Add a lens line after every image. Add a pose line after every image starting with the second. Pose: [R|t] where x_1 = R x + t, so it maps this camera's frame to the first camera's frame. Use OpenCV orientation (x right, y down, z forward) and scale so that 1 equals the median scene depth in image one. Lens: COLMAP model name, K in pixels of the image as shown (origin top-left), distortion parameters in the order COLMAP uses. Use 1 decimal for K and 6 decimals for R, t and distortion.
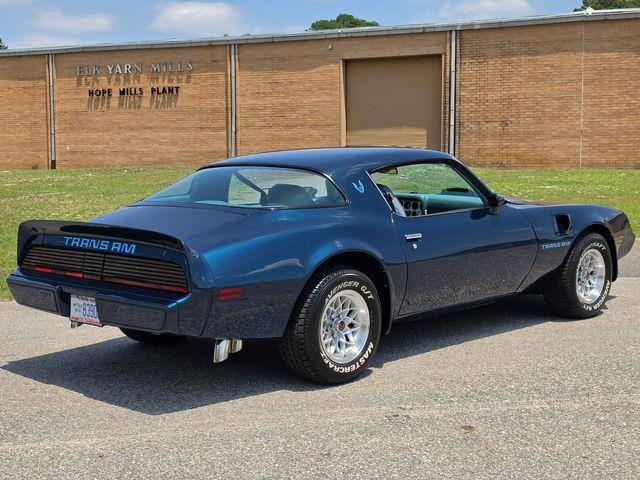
lens RADIAL K [[1184.0, 0, 320.0], [0, 1184.0, 240.0], [0, 0, 1]] dist [0.160199, -0.210686]
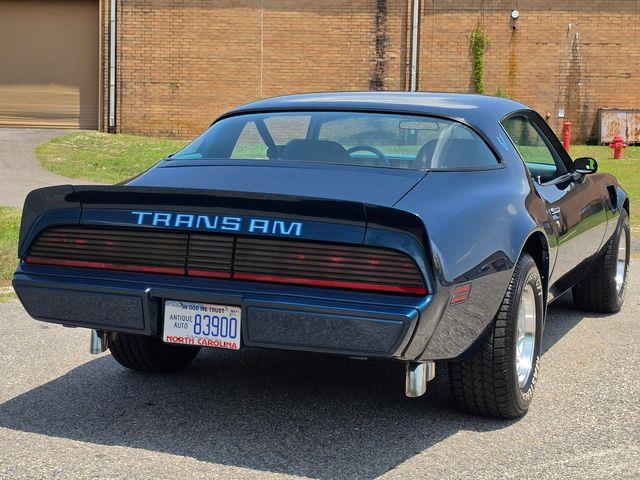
lens RADIAL K [[1291.3, 0, 320.0], [0, 1291.3, 240.0], [0, 0, 1]] dist [0.249137, -0.288883]
pose [[0.923563, -0.008520, 0.383352, -0.111254], [0.003547, 0.999900, 0.013677, 0.001036], [-0.383431, -0.011272, 0.923501, 0.091356]]
